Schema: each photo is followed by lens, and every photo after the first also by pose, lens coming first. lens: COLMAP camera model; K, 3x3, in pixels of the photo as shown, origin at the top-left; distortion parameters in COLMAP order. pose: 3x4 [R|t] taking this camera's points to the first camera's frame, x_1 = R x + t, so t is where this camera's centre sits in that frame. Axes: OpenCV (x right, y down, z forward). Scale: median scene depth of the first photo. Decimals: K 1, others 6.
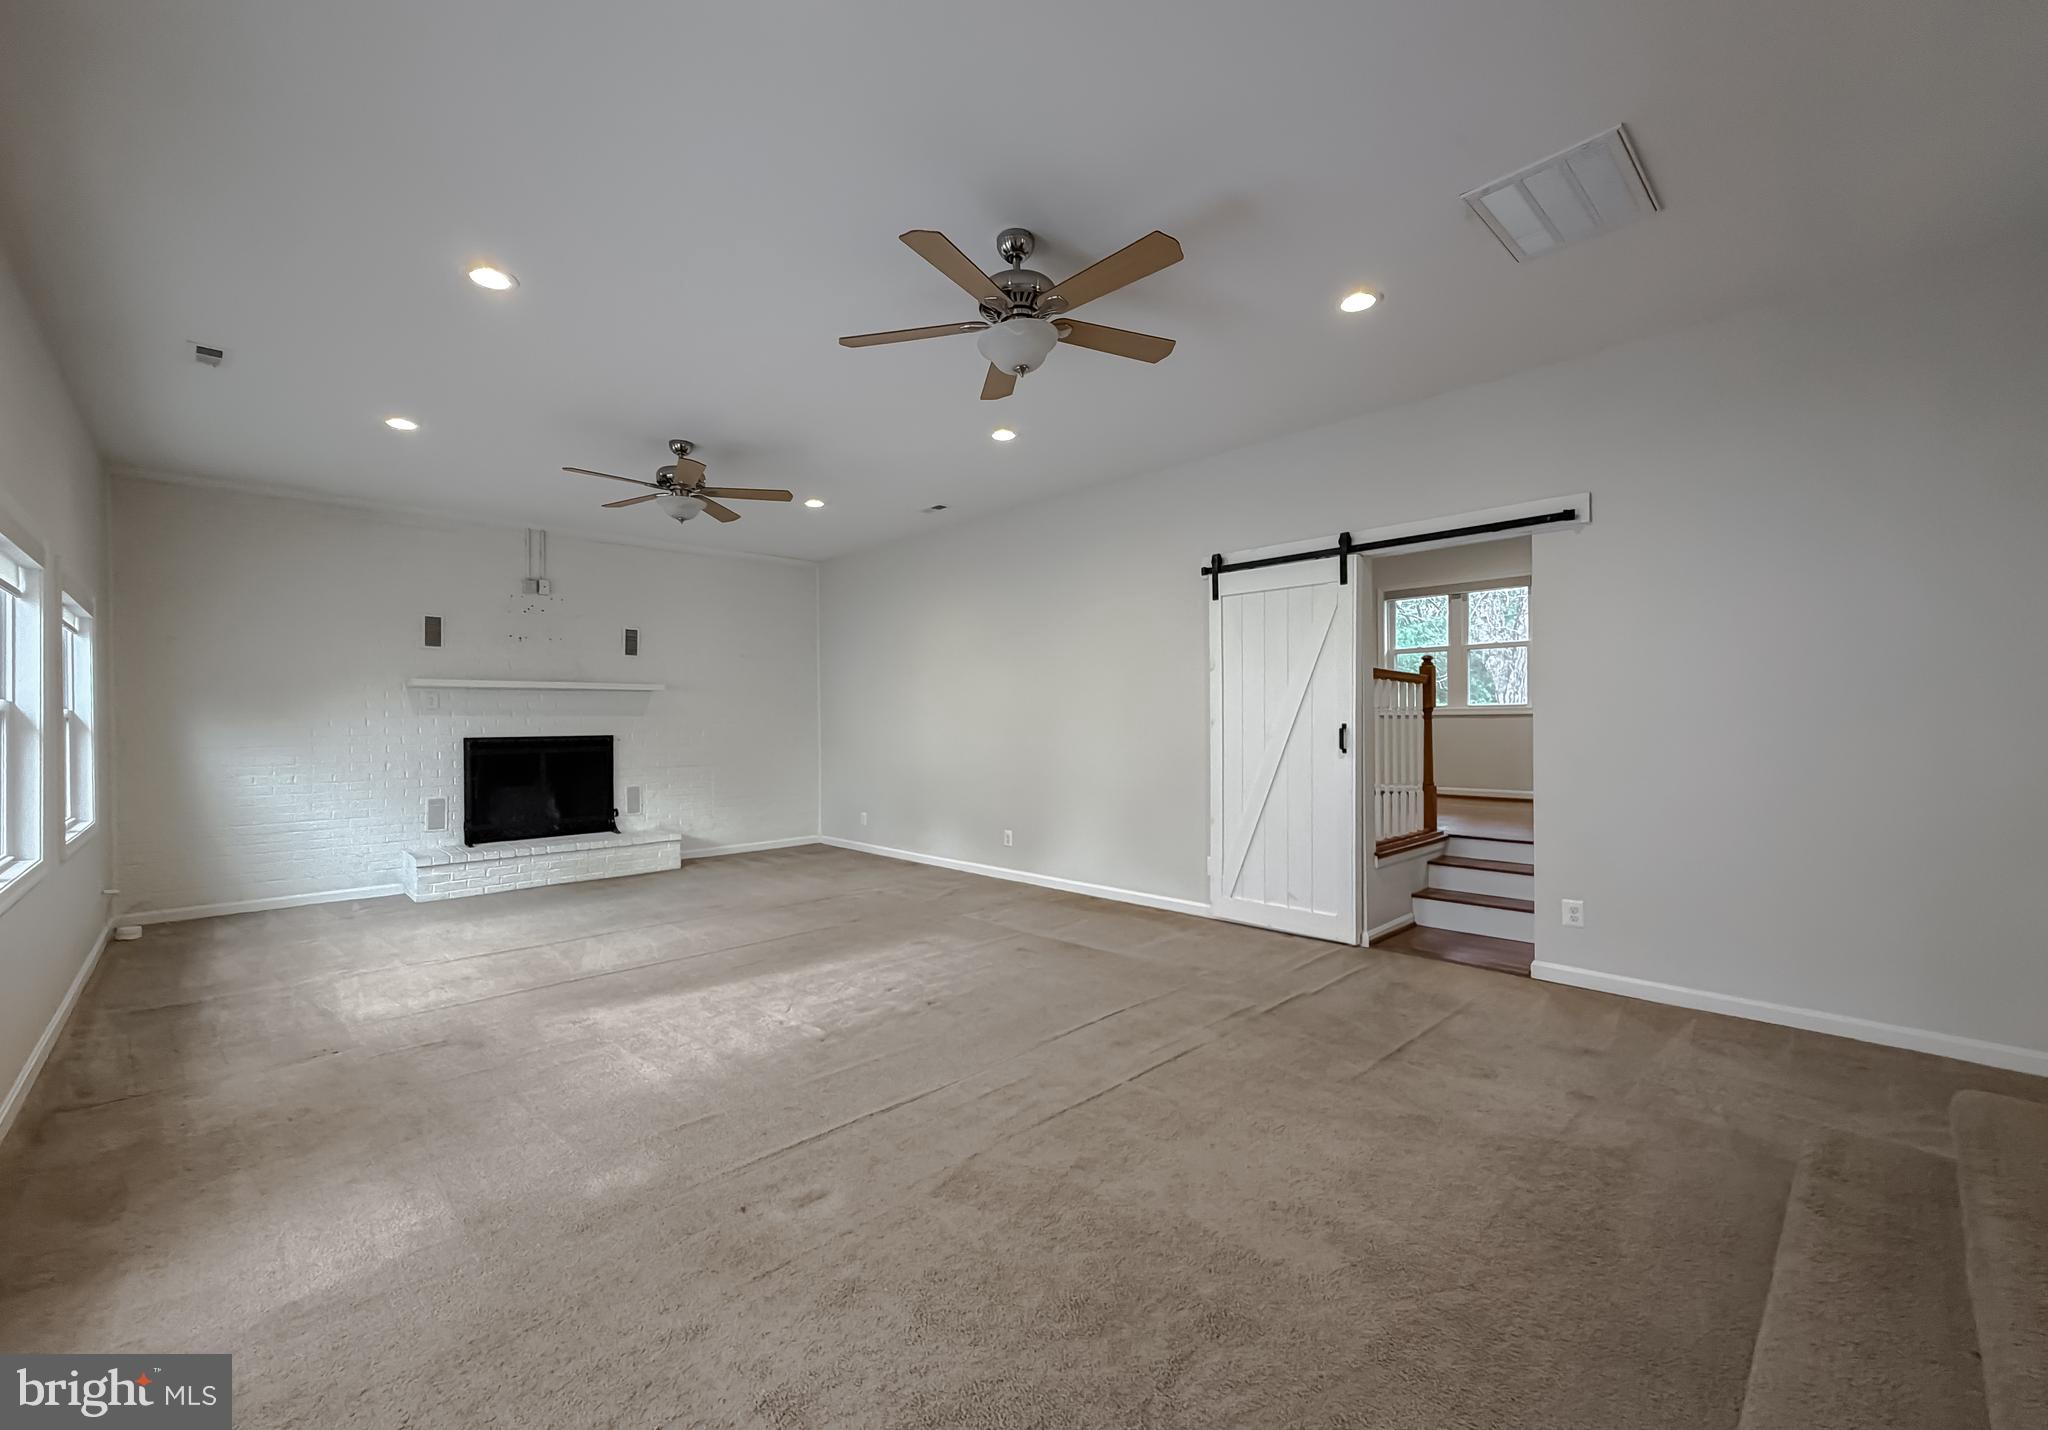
lens RADIAL K [[834.1, 0, 1013.0], [0, 834.1, 719.3], [0, 0, 1]] dist [0.000357, -0.000225]
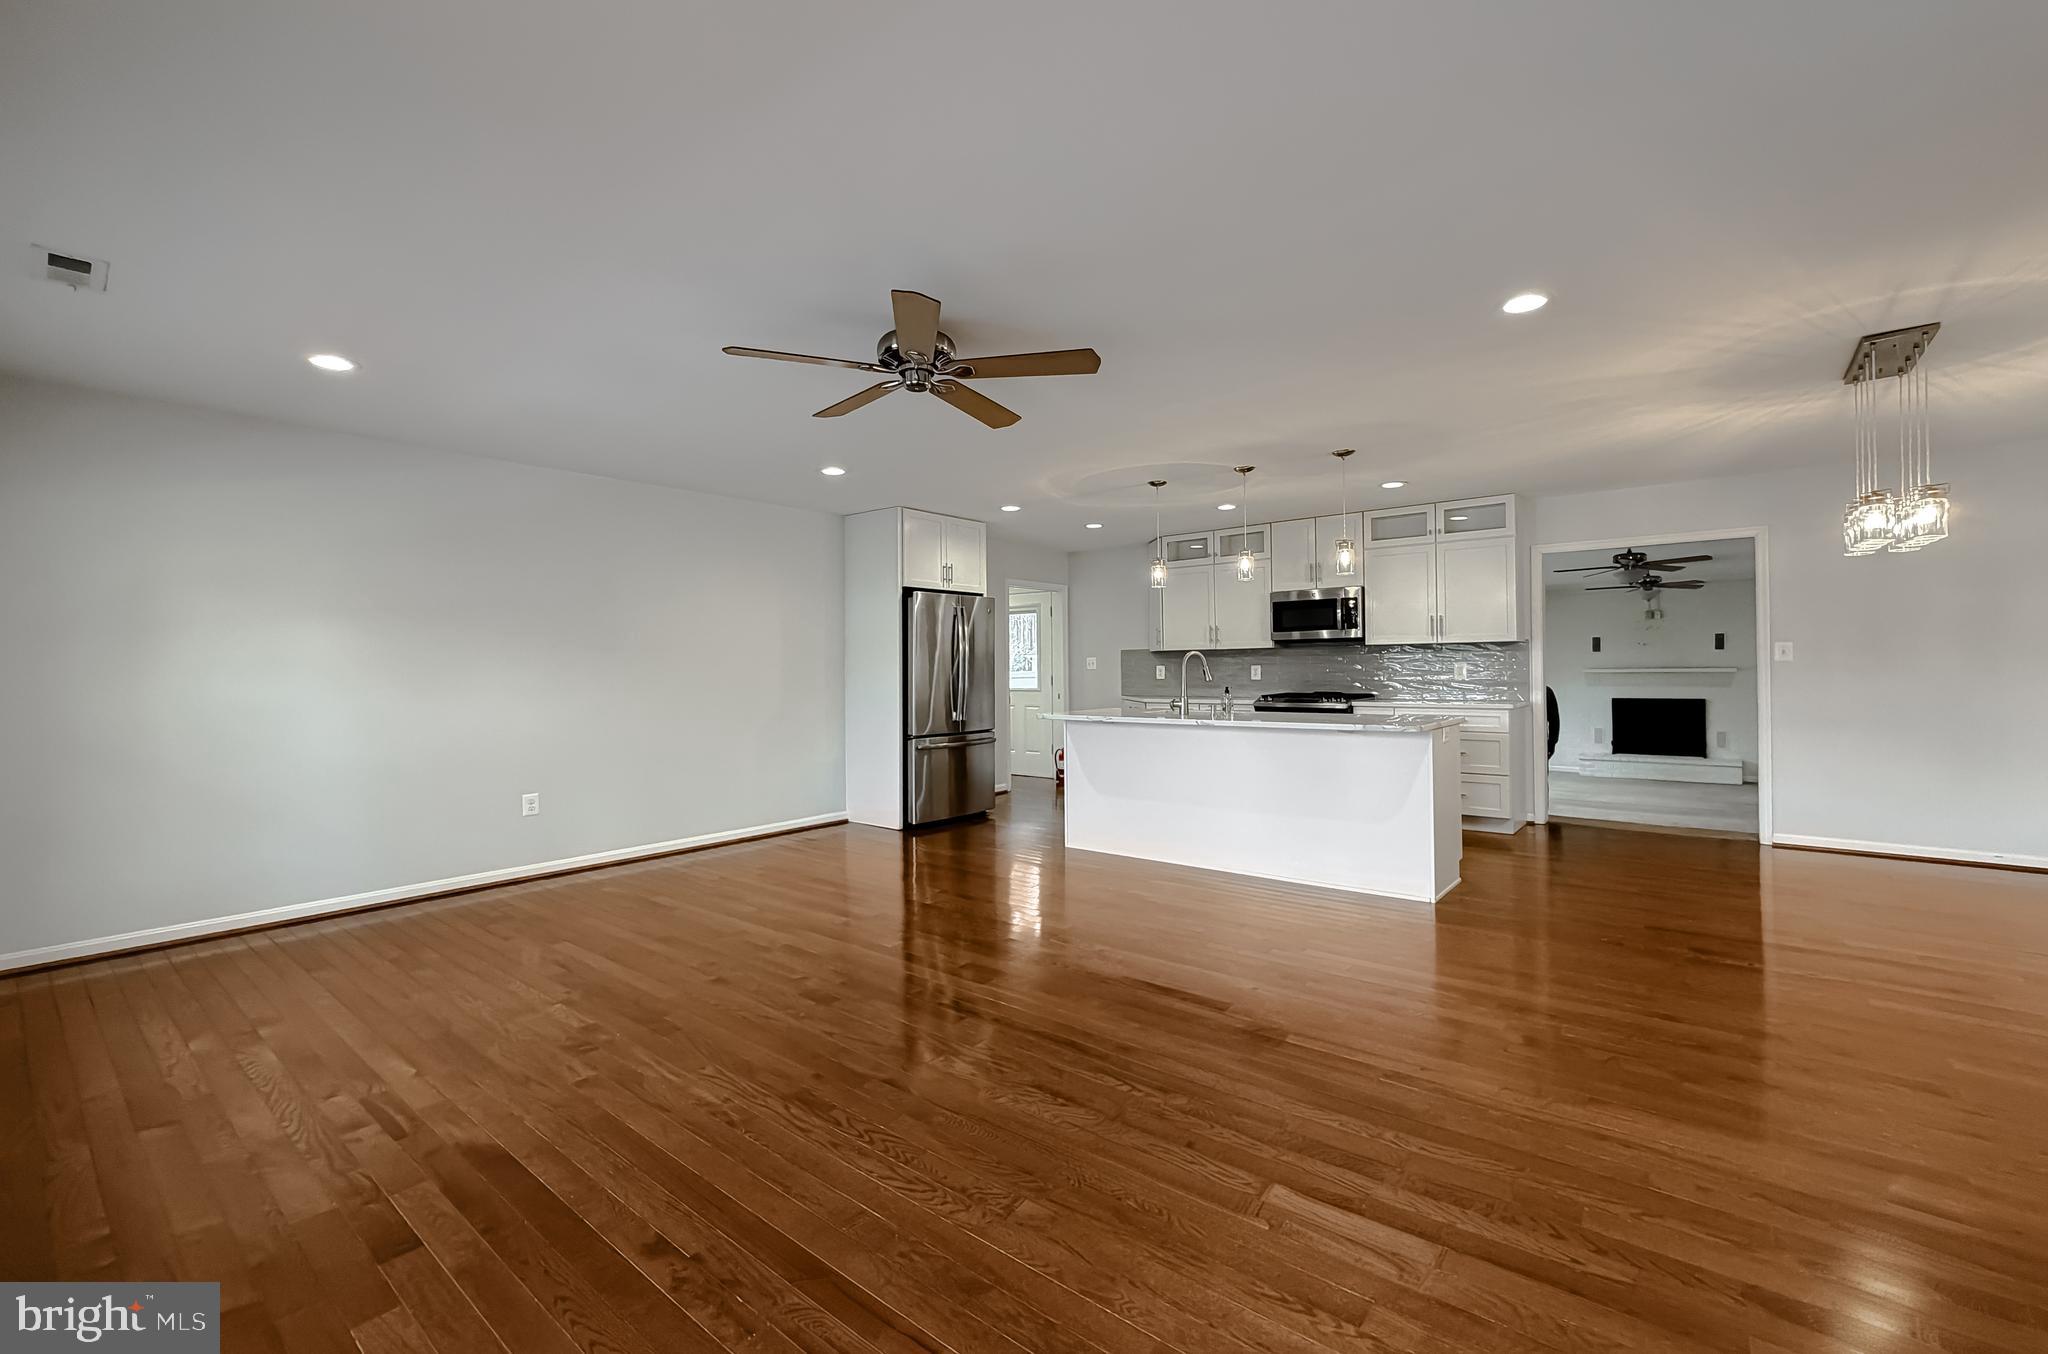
lens RADIAL K [[863.7, 0, 1015.2], [0, 863.7, 663.0], [0, 0, 1]] dist [-0.001485, -0.000293]
pose [[0.118318, 0.000110, -0.992976, 1.202381], [0.012143, 0.999925, 0.001558, -0.081923], [0.992901, -0.012242, 0.118308, -0.630052]]
